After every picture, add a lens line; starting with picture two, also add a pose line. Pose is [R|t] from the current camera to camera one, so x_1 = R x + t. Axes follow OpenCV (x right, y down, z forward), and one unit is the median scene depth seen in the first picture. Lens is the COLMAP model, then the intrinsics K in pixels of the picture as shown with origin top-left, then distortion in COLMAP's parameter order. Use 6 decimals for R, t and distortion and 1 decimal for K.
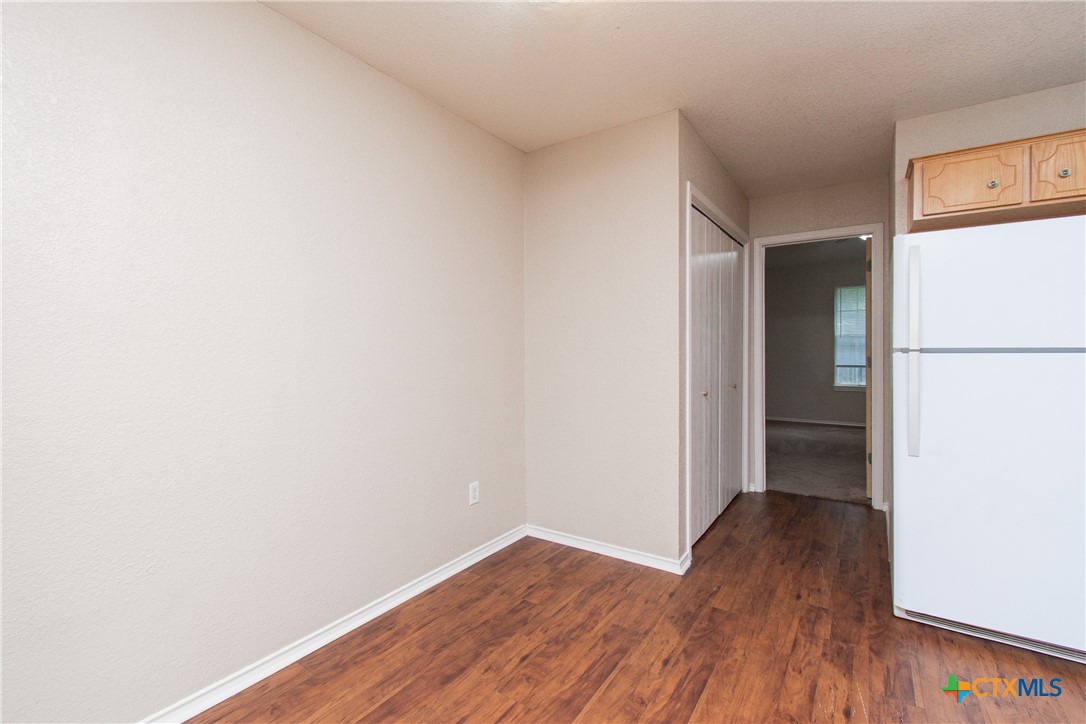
lens RADIAL K [[478.0, 0, 543.0], [0, 478.0, 362.0], [0, 0, 1]] dist [0.000164, -0.000059]
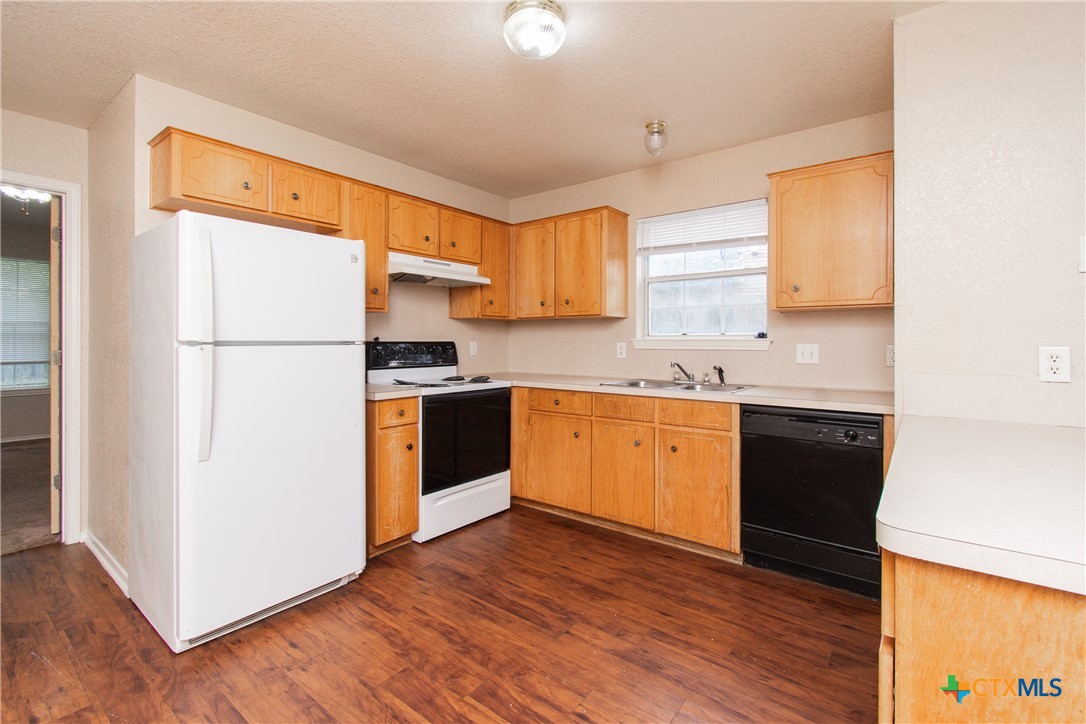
lens RADIAL K [[493.1, 0, 536.9], [0, 493.1, 337.7], [0, 0, 1]] dist [-0.000062, 0.000245]
pose [[0.080061, 0.005959, 0.996772, -0.088950], [0.026643, 0.999612, -0.008116, -0.008635], [-0.996434, 0.027207, 0.079872, 0.261464]]
